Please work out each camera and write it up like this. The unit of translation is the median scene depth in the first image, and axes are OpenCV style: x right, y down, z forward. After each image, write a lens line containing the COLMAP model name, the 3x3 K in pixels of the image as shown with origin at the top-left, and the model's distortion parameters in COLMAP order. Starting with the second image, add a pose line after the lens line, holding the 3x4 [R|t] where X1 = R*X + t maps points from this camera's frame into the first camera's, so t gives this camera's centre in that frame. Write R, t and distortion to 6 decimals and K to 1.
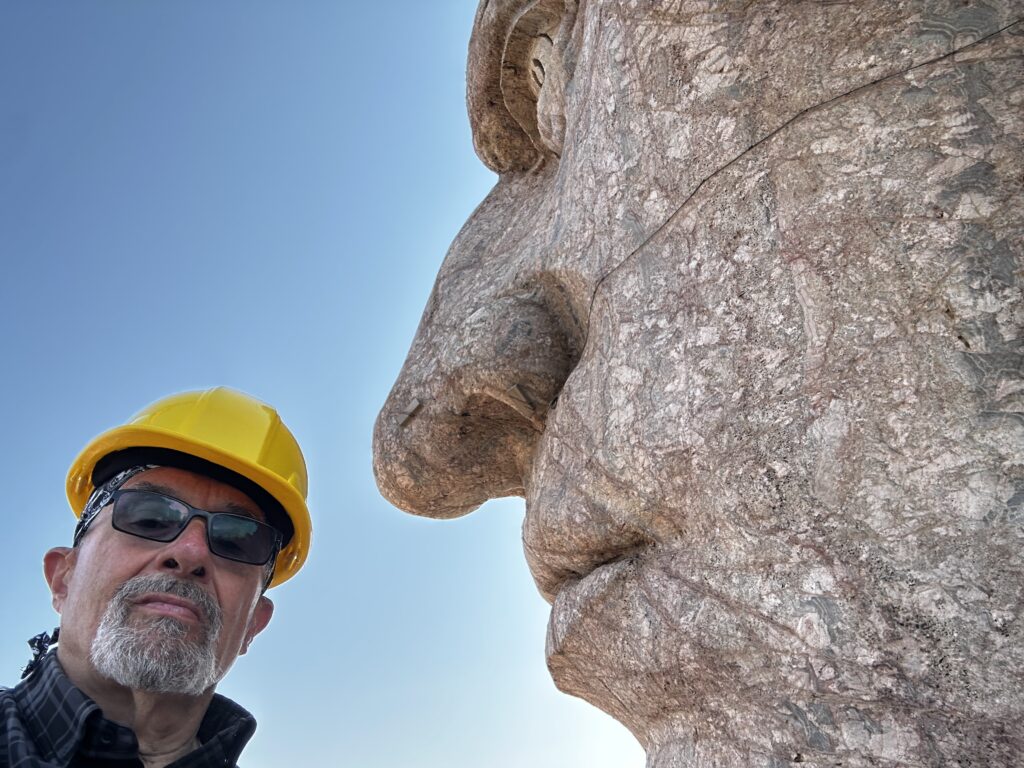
lens RADIAL K [[722.9, 0, 476.3], [0, 722.9, 390.3], [0, 0, 1]] dist [0.111897, -0.161766]
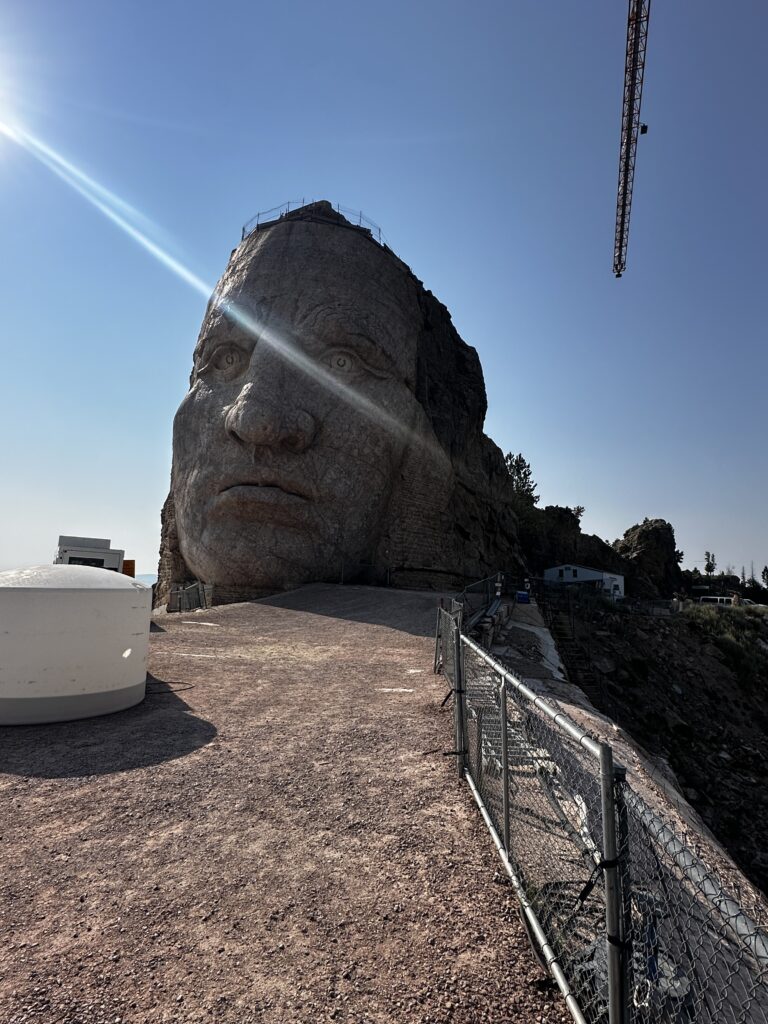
lens RADIAL K [[555.2, 0, 378.2], [0, 555.2, 509.8], [0, 0, 1]] dist [-0.003048, -0.000170]
pose [[-0.139729, 0.243276, 0.959840, -3.831201], [-0.645778, 0.712444, -0.274581, 1.117866], [-0.750631, -0.658210, 0.057553, 0.463842]]
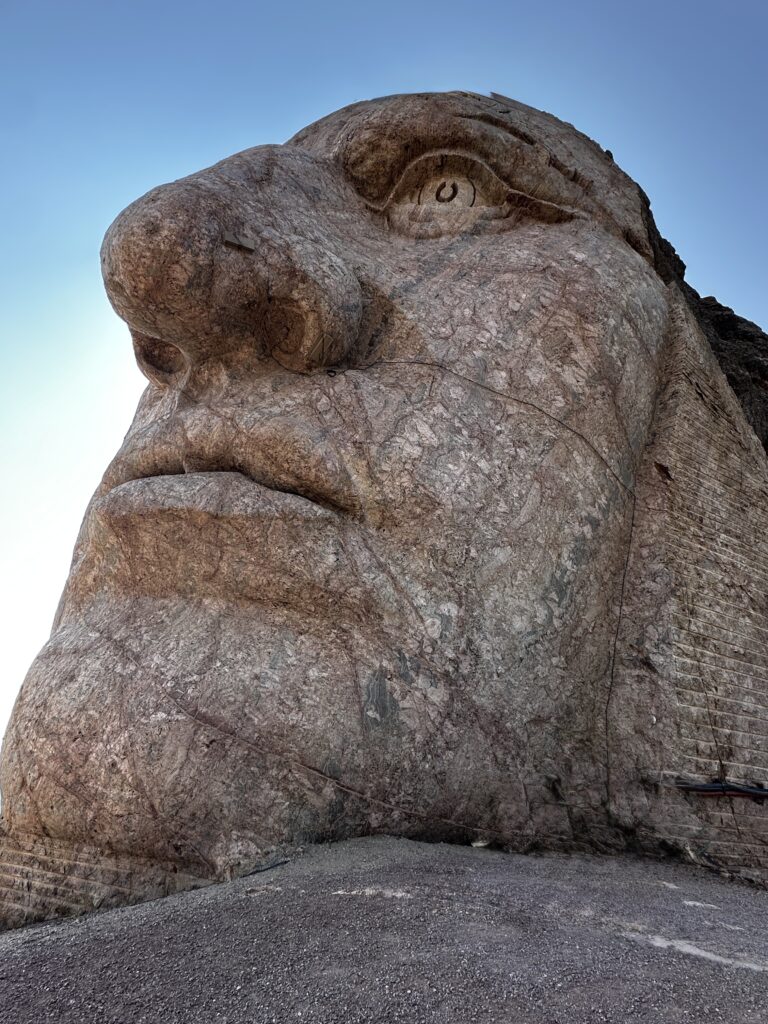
lens RADIAL K [[550.0, 0, 380.3], [0, 550.0, 510.2], [0, 0, 1]] dist [-0.003241, -0.001040]
pose [[0.177754, 0.559597, 0.809478, -0.711298], [-0.700197, 0.649912, -0.295532, 0.546988], [-0.691468, -0.514262, 0.507353, 0.482689]]
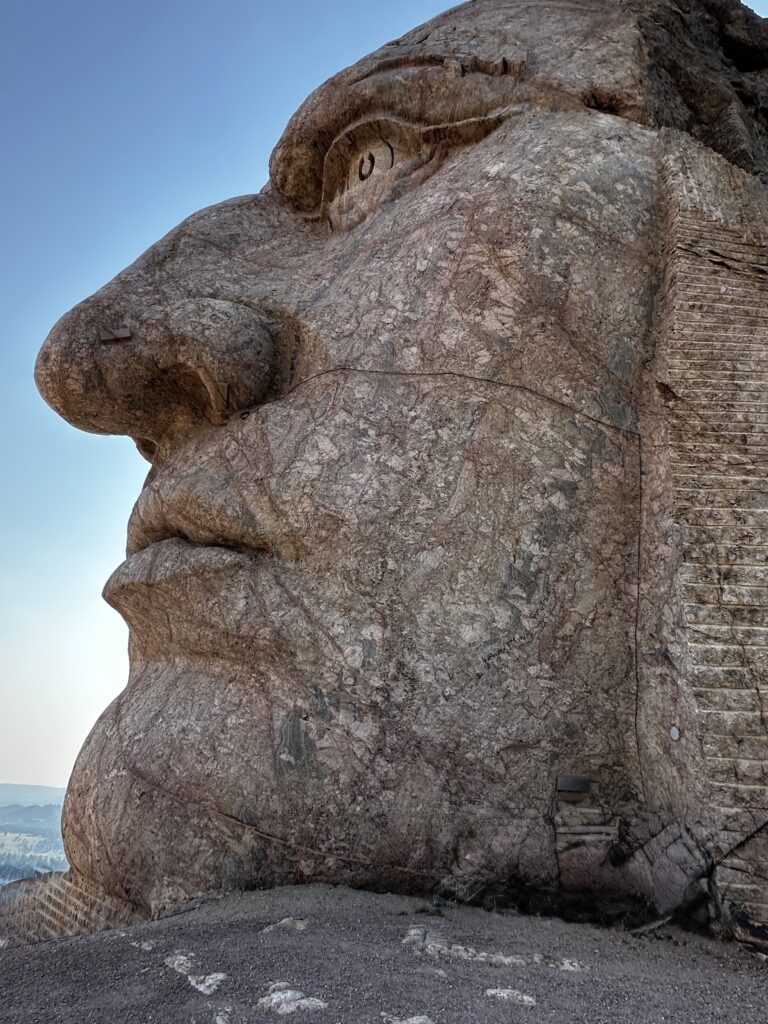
lens RADIAL K [[596.5, 0, 384.0], [0, 596.5, 512.0], [0, 0, 1]] dist [-0.002344, -0.001077]
pose [[0.644351, 0.453366, 0.615850, -0.408150], [-0.578042, 0.815997, 0.004086, 0.016115], [-0.500679, -0.358619, 0.787853, 0.025672]]
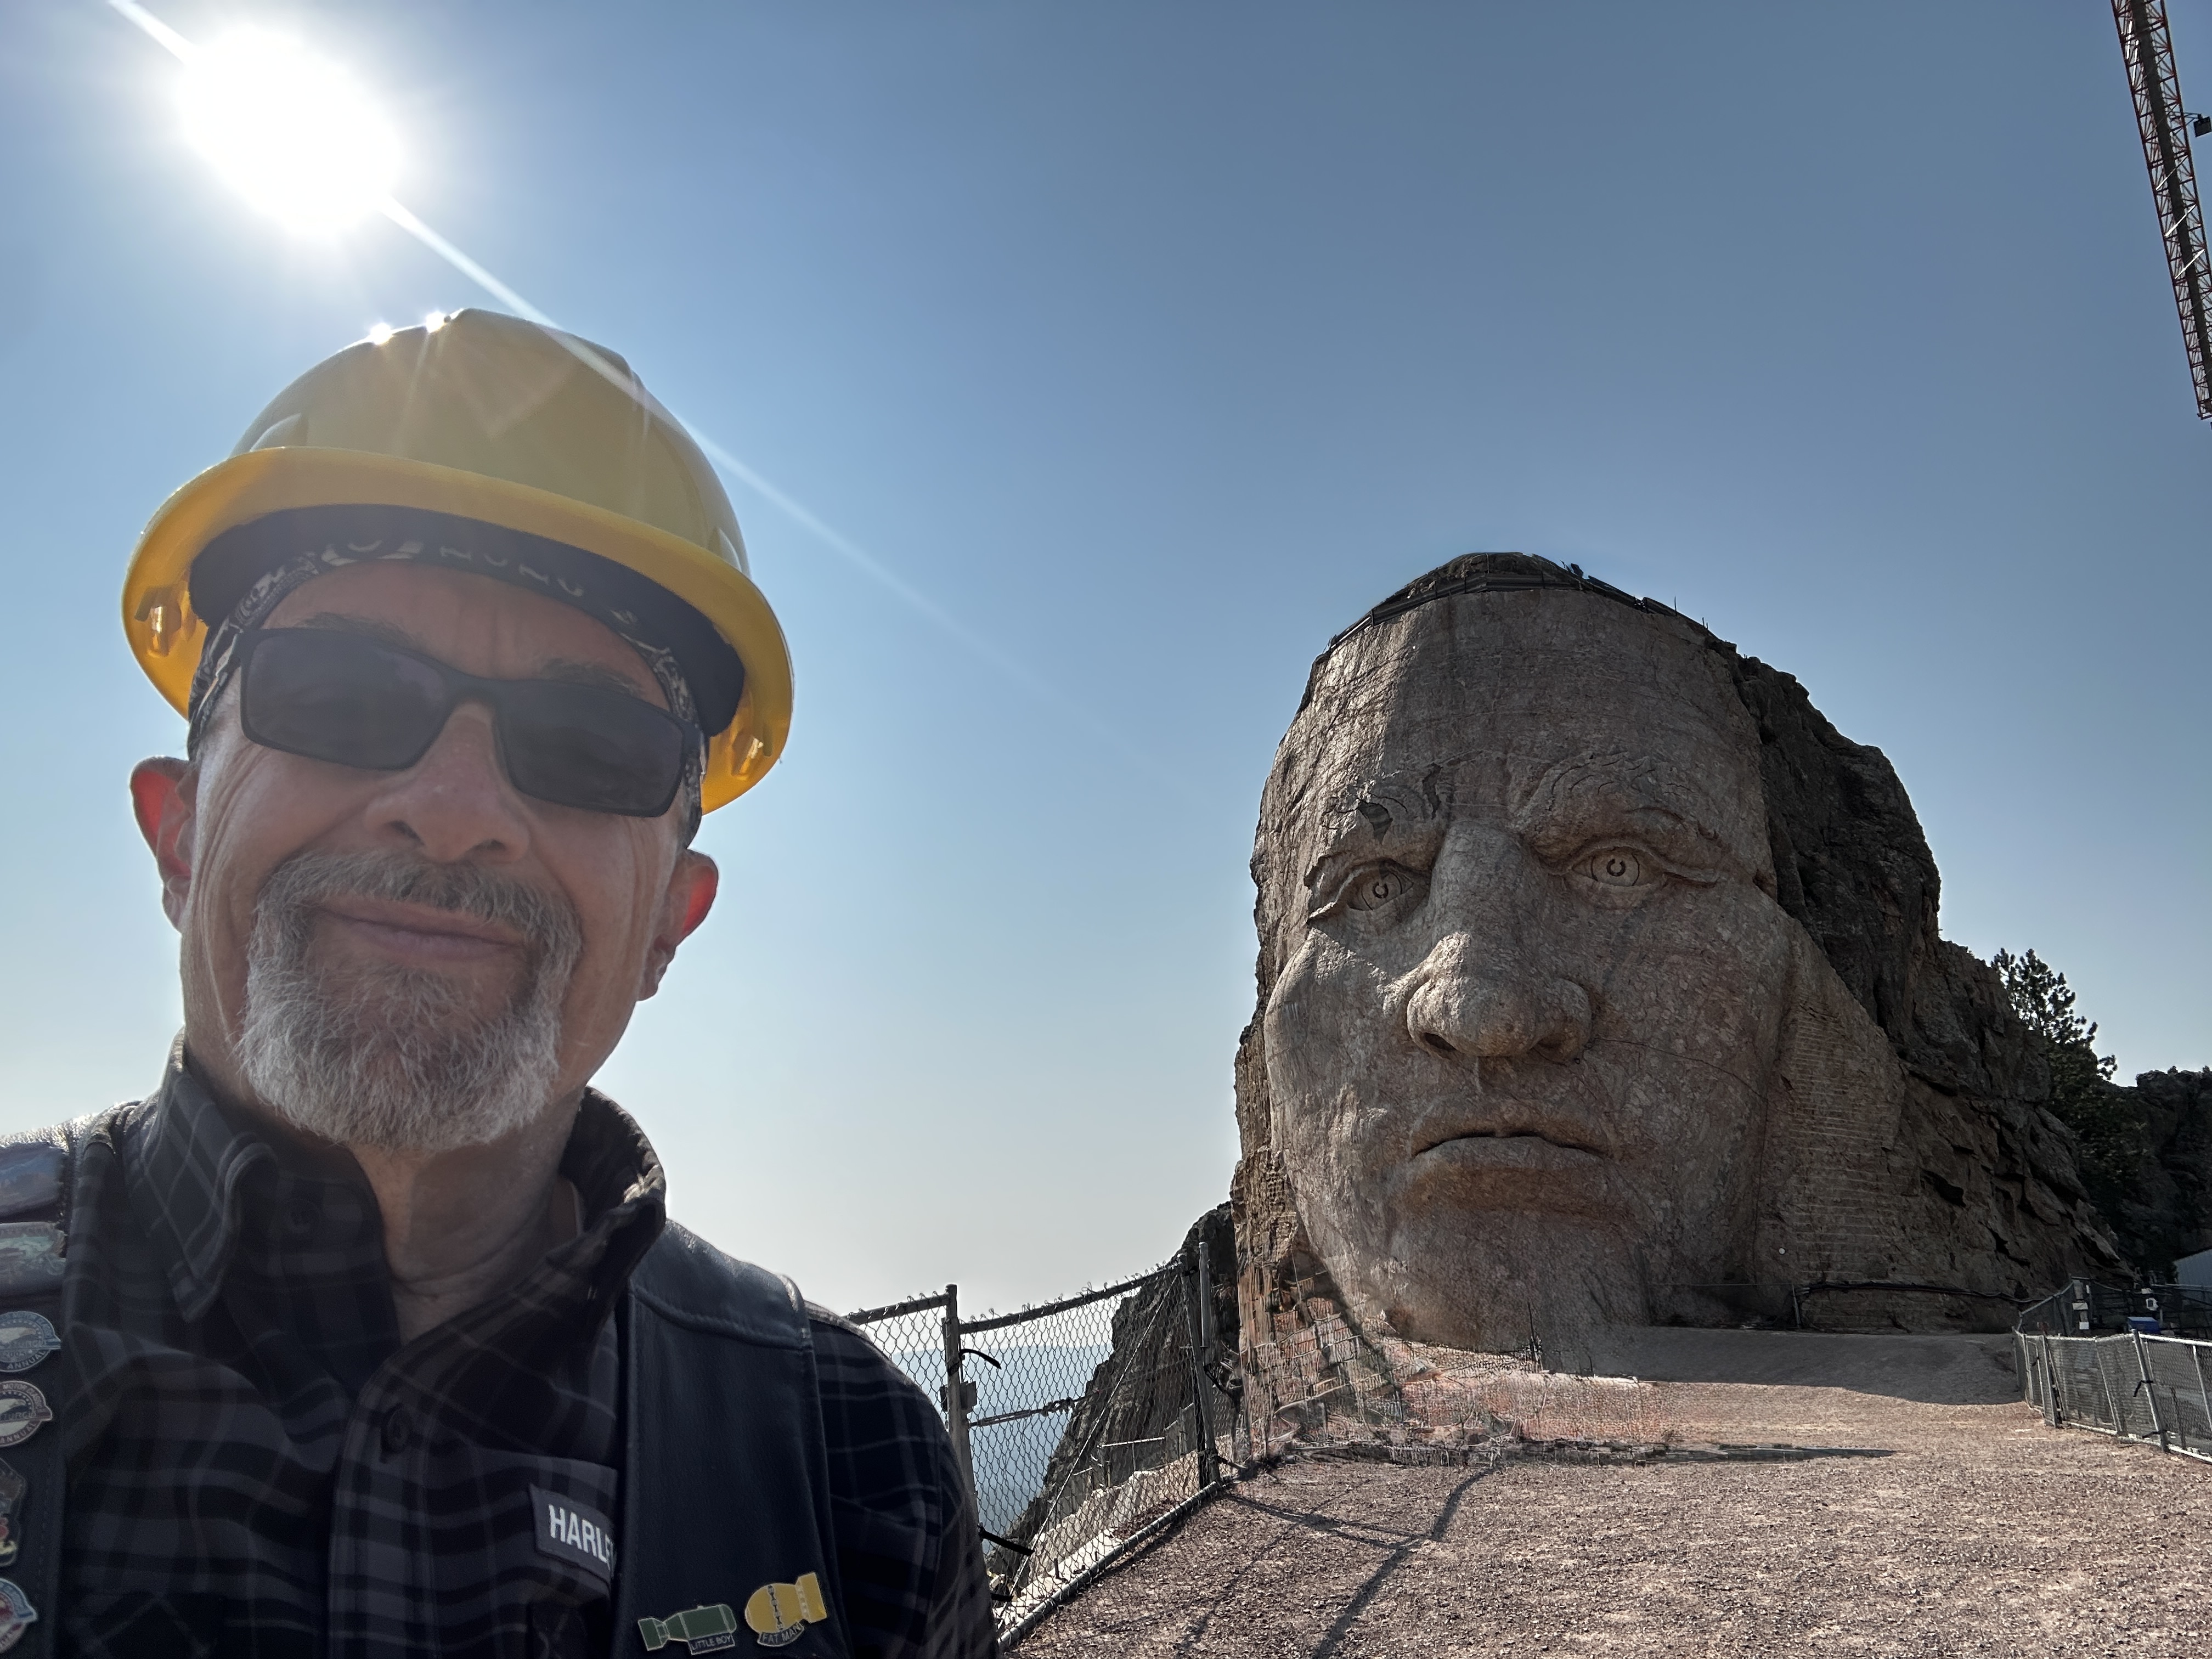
lens RADIAL K [[1536.7, 0, 1048.6], [0, 1536.7, 854.3], [0, 0, 1]] dist [0.118885, -0.193846]
pose [[0.181778, 0.405111, 0.896015, -5.798779], [-0.627918, 0.749053, -0.211278, 1.938925], [-0.756753, -0.524218, 0.390538, 1.027332]]
